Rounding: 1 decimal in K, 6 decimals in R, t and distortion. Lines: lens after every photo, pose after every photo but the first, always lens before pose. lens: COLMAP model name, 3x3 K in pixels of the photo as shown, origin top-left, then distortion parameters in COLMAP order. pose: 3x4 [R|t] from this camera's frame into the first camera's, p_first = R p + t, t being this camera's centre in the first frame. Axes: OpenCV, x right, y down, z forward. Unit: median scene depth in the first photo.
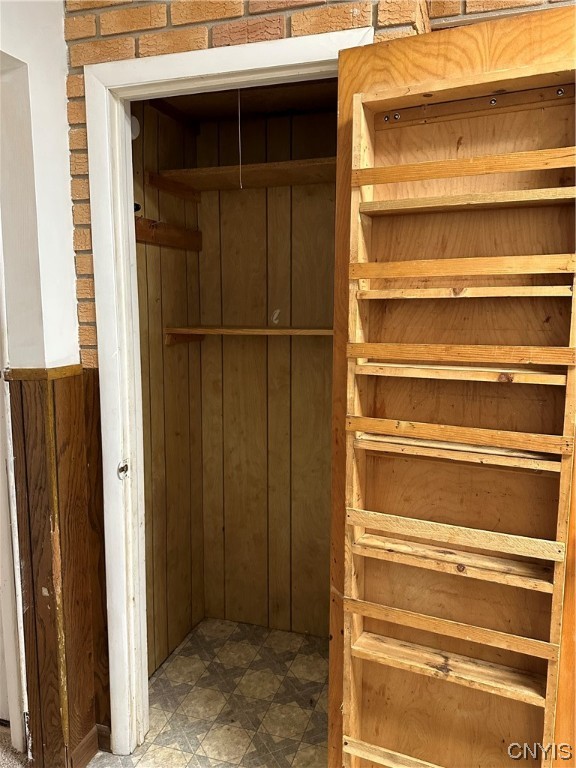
lens RADIAL K [[599.6, 0, 289.1], [0, 599.6, 383.2], [0, 0, 1]] dist [0.018302, -0.001399]
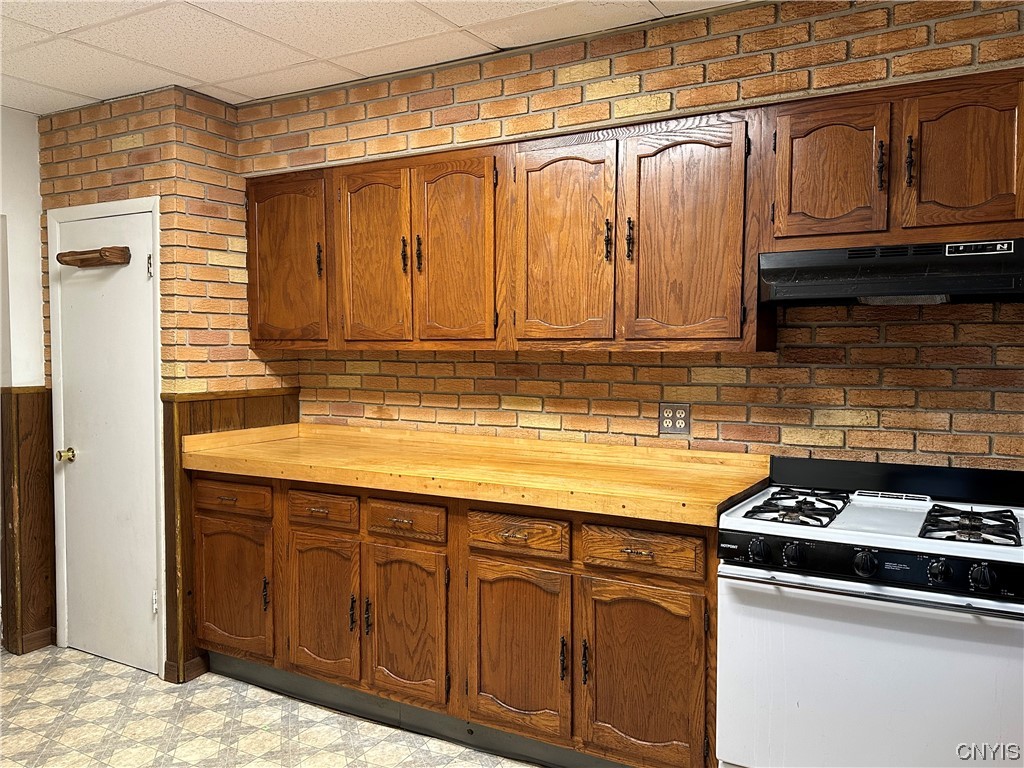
lens RADIAL K [[799.5, 0, 513.5], [0, 799.5, 386.1], [0, 0, 1]] dist [0.018302, -0.001399]
pose [[0.978529, 0.013760, -0.205651, 1.384651], [-0.030541, 0.996434, -0.078650, 0.103847], [0.203835, 0.083242, 0.975460, -0.880395]]
